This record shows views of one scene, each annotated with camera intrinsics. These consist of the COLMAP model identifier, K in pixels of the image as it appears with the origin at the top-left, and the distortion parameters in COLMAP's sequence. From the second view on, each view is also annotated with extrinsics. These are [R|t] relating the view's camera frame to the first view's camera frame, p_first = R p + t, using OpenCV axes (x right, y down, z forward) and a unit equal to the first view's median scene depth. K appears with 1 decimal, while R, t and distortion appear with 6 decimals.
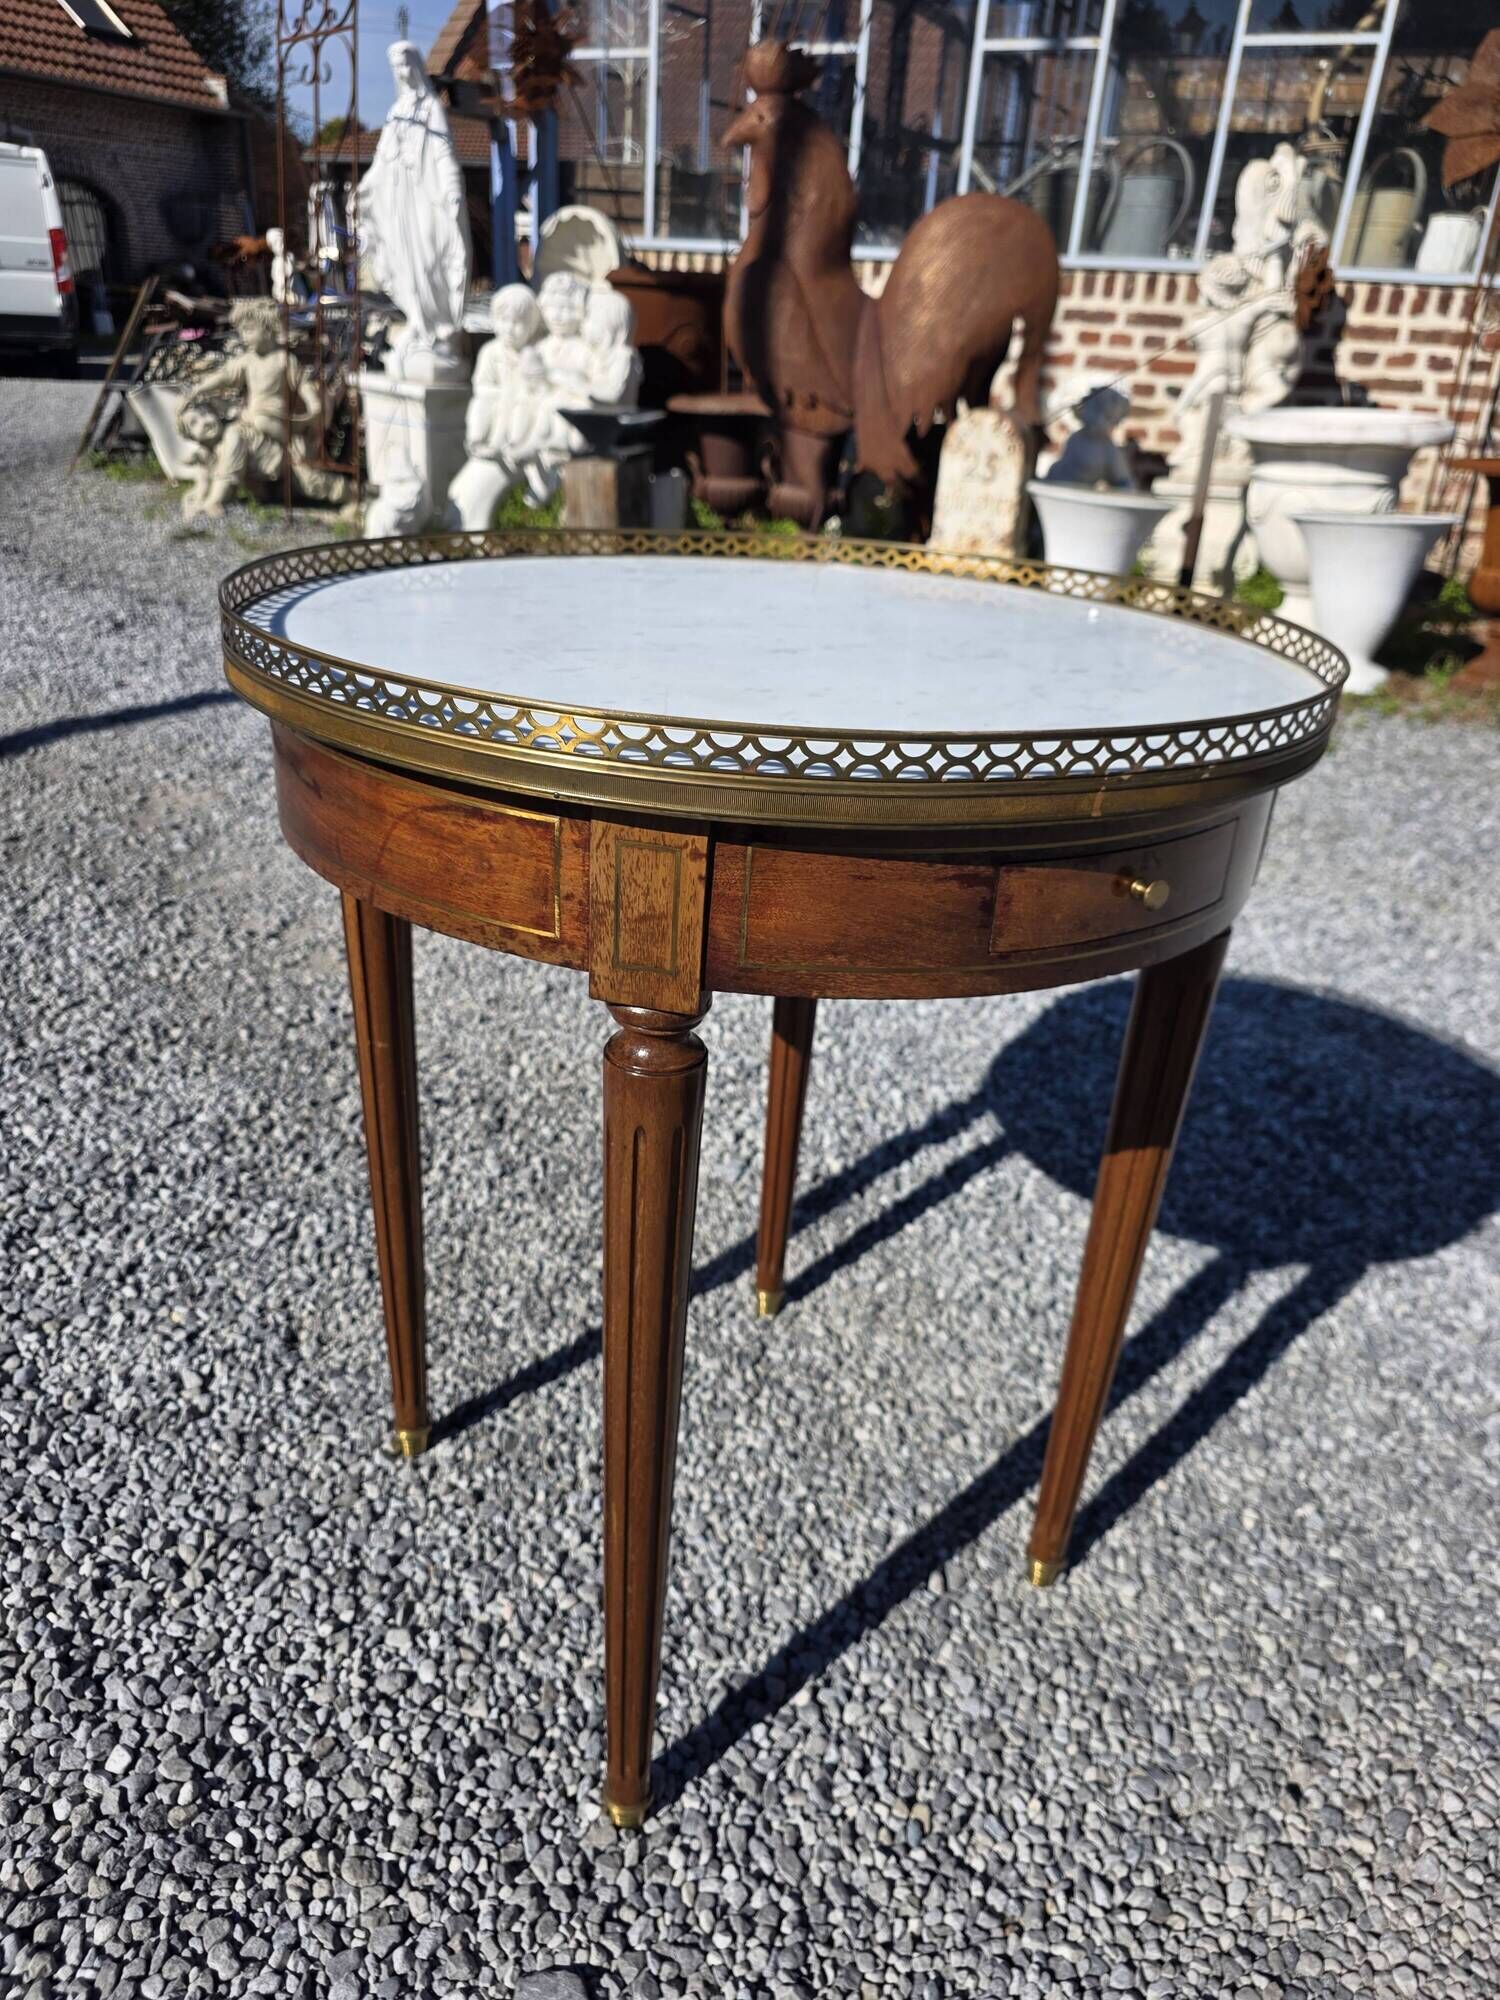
lens RADIAL K [[1369.6, 0, 721.5], [0, 1369.6, 991.1], [0, 0, 1]] dist [0.022832, -0.022650]
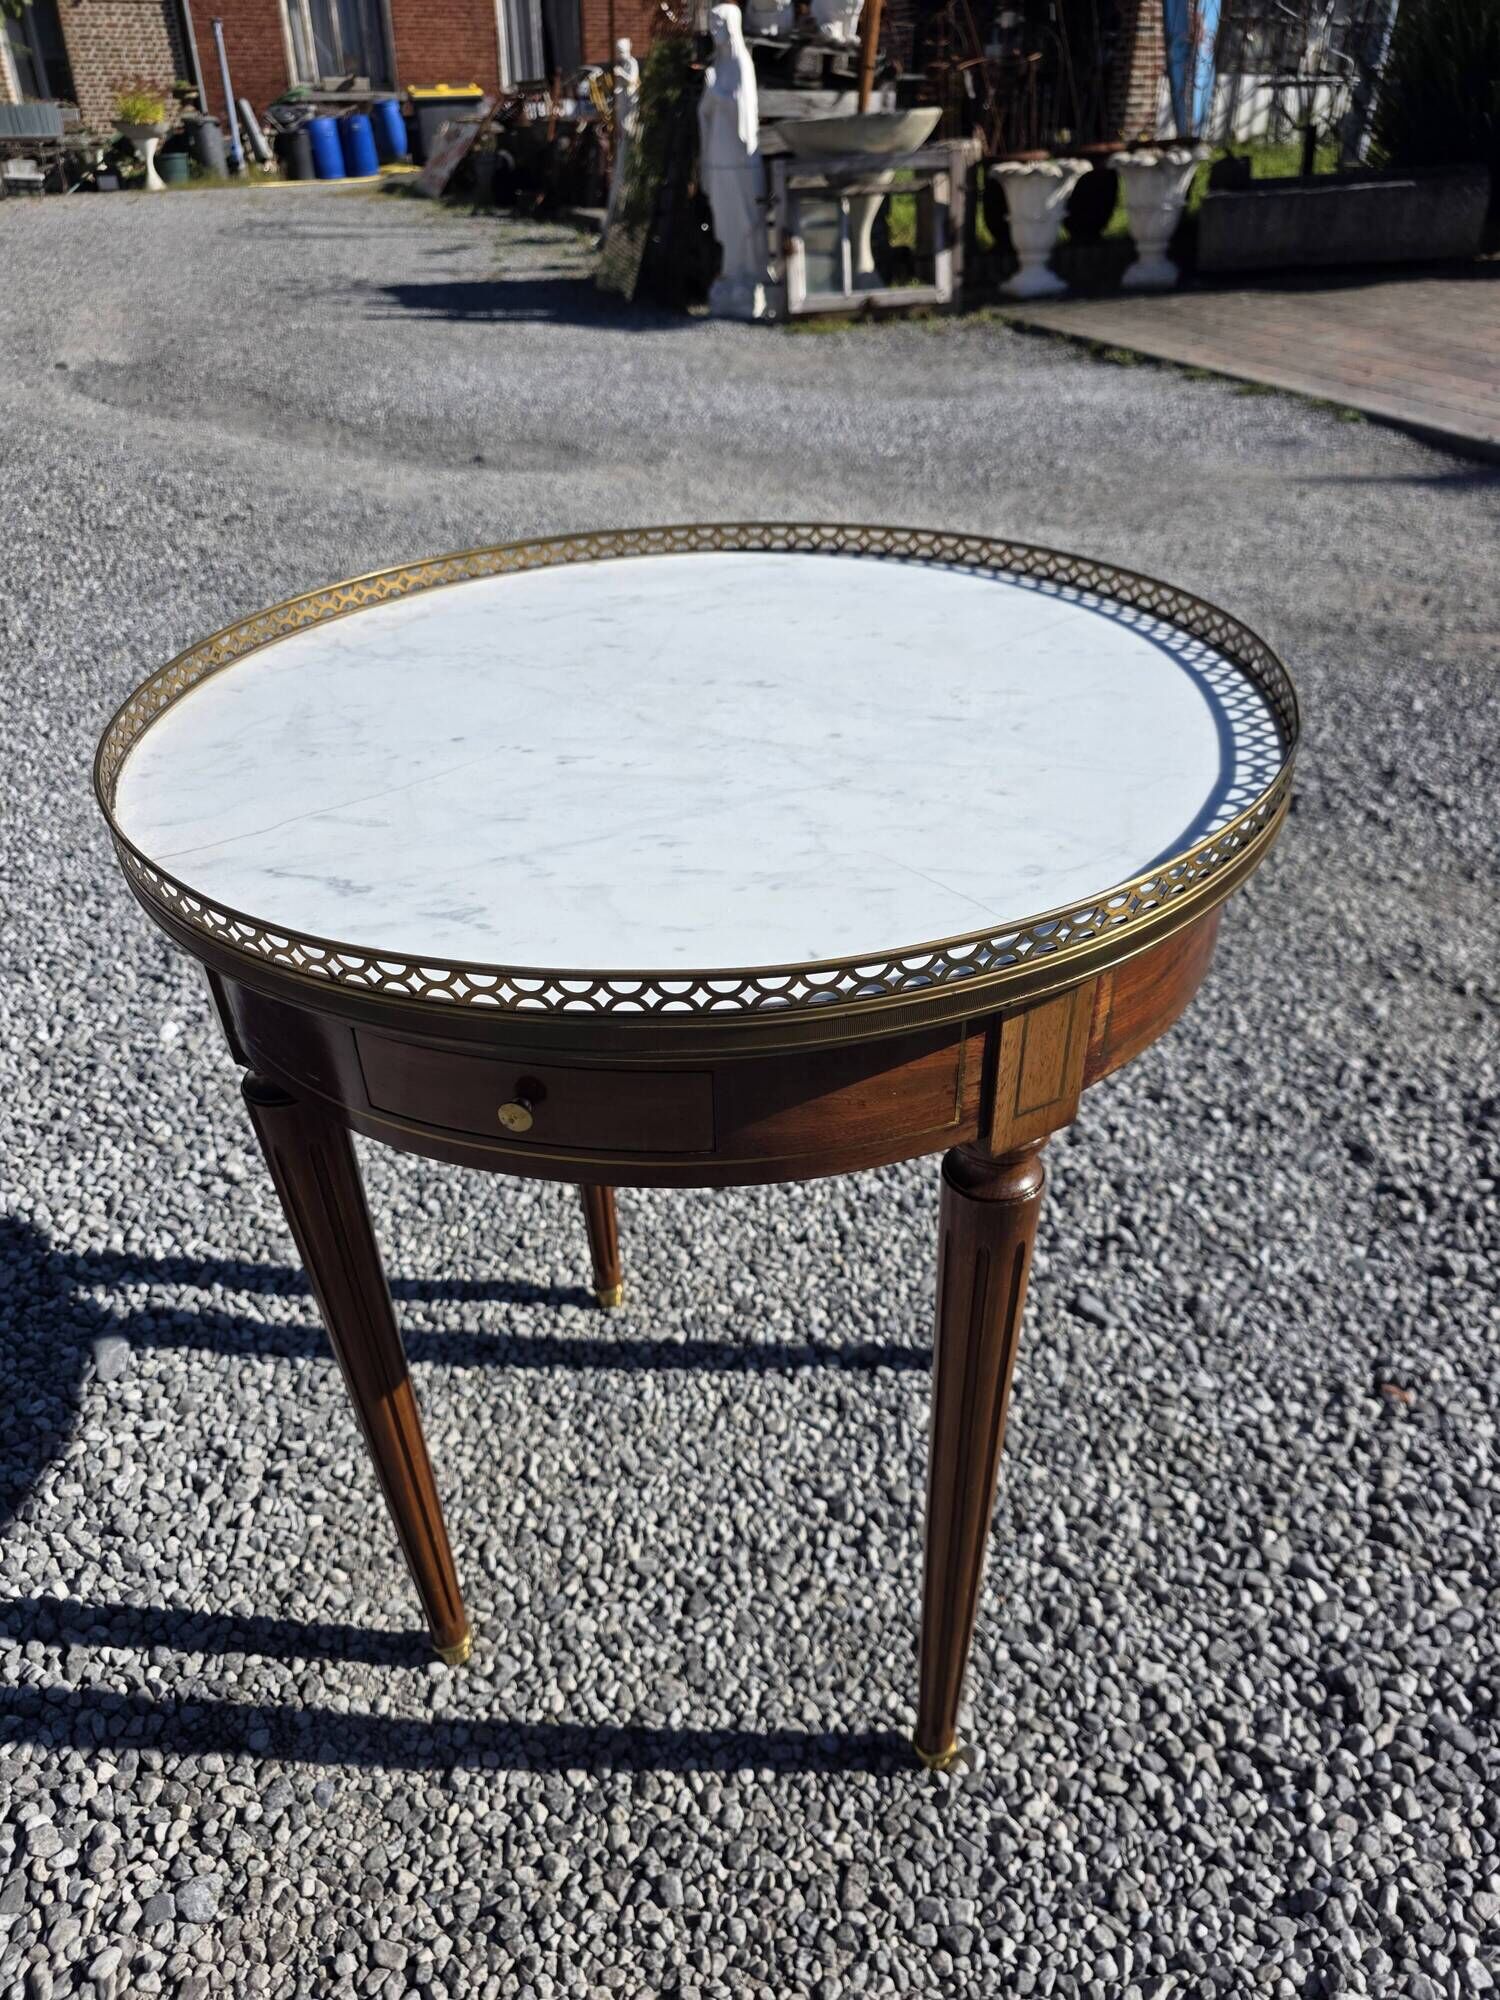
lens RADIAL K [[1369.6, 0, 750.9], [0, 1369.6, 1034.3], [0, 0, 1]] dist [0.022832, -0.022650]
pose [[-0.684943, -0.443633, 0.577965, -0.493399], [0.300289, 0.550864, 0.778701, -0.680798], [-0.663837, 0.706922, -0.244092, 1.087954]]
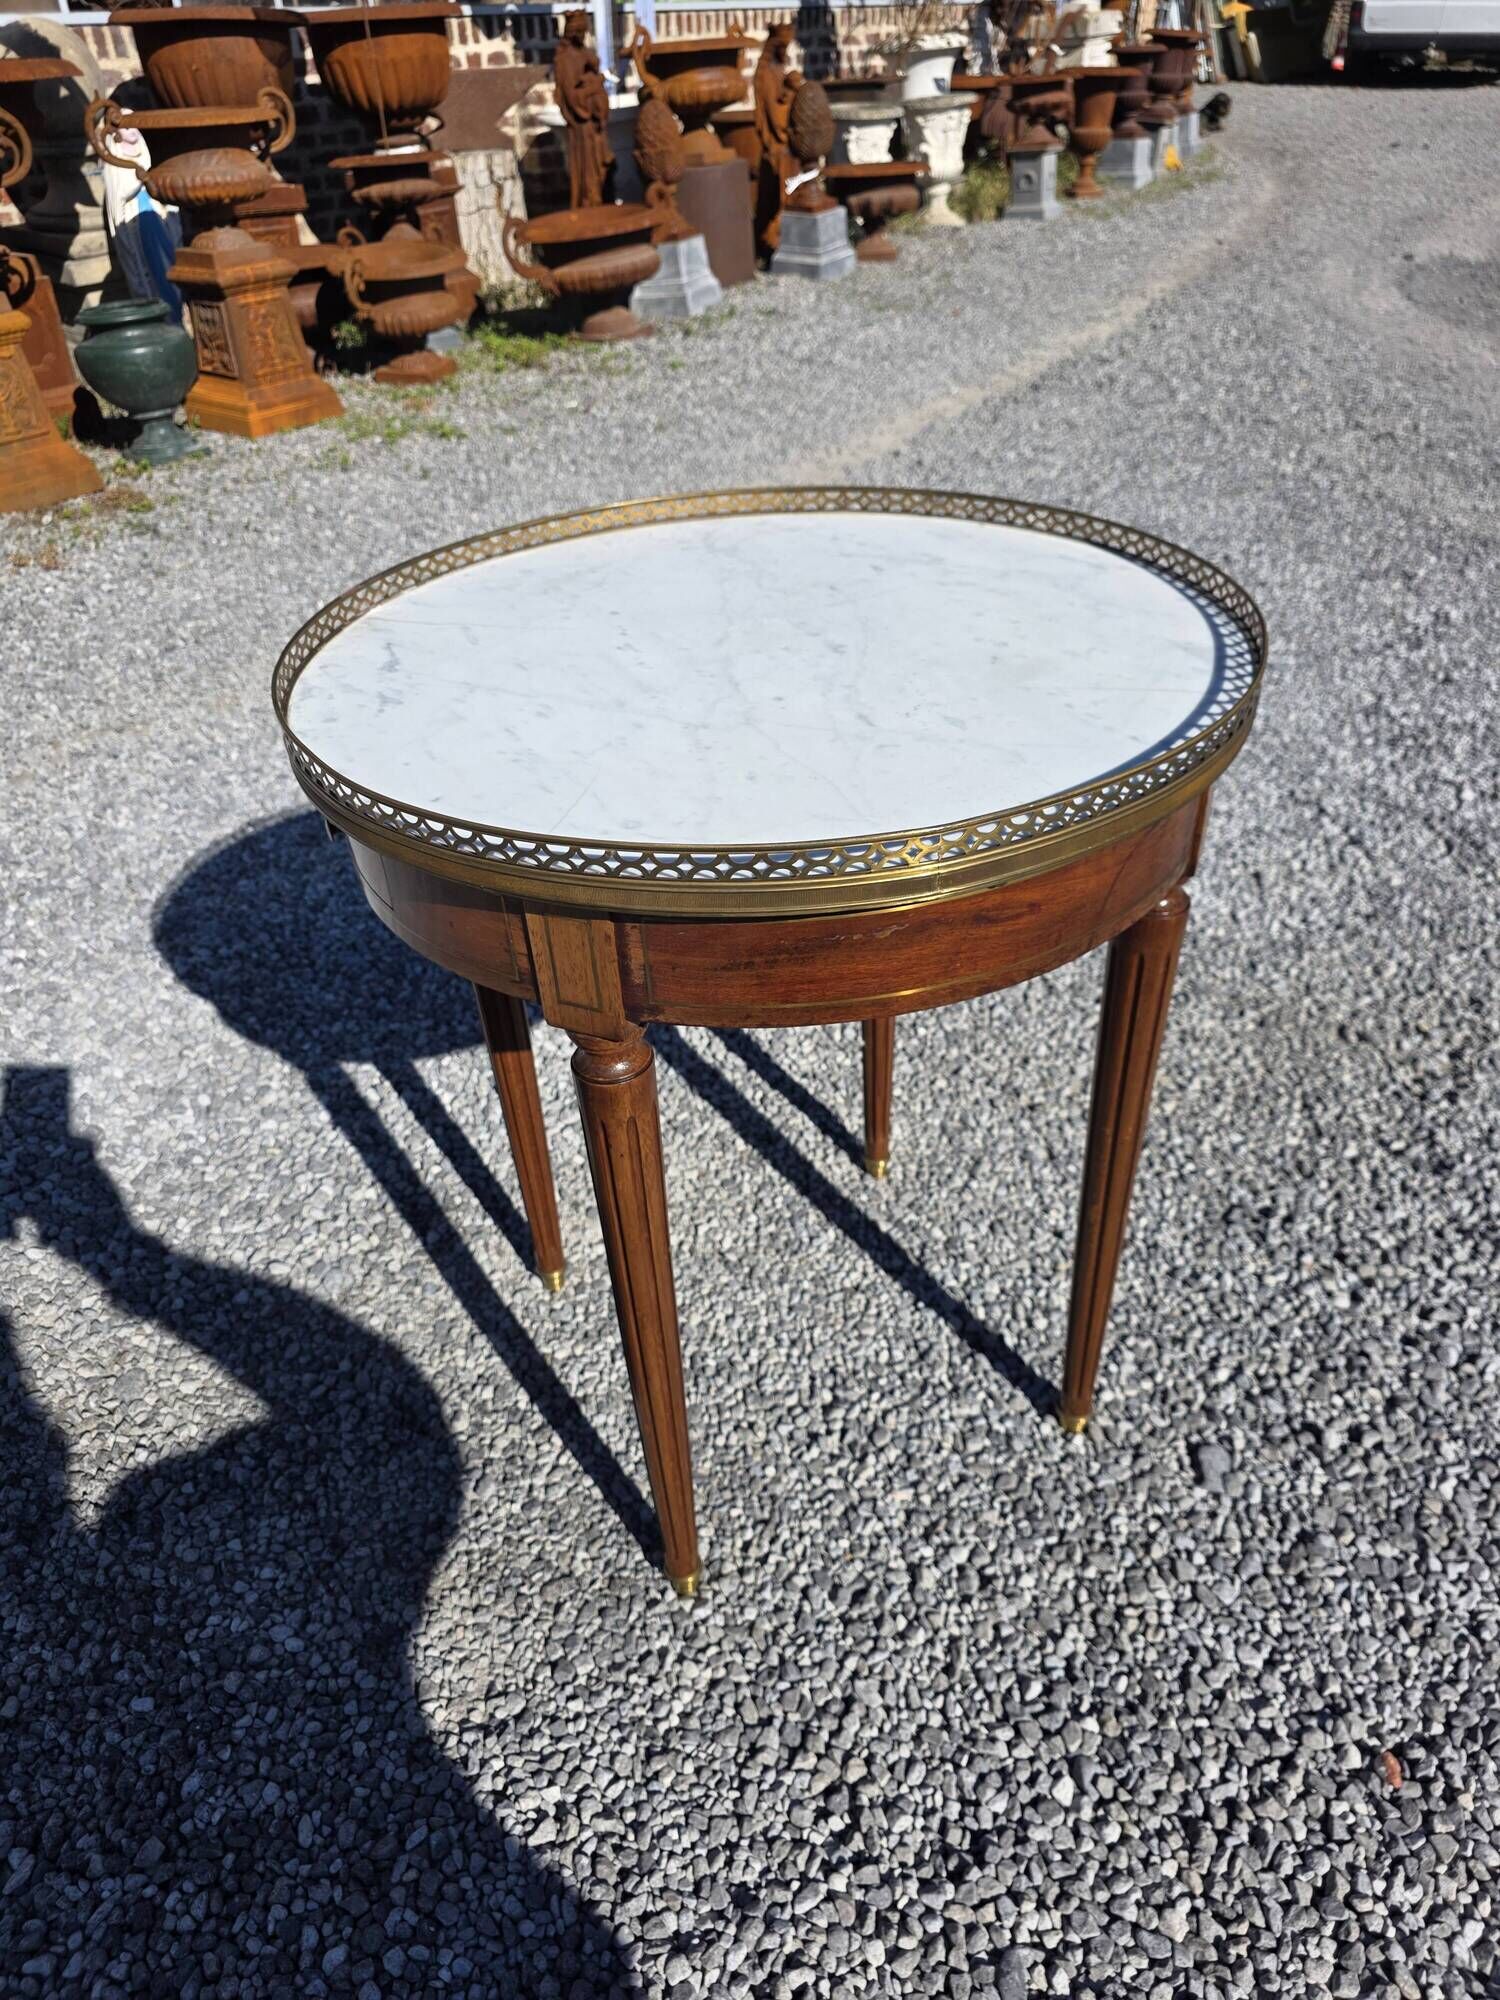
lens RADIAL K [[1369.6, 0, 735.4], [0, 1369.6, 1014.7], [0, 0, 1]] dist [0.022832, -0.022650]
pose [[0.171258, -0.627885, 0.759231, -0.791800], [0.471996, 0.728715, 0.496180, -0.482230], [-0.864807, 0.273379, 0.421158, 0.505103]]
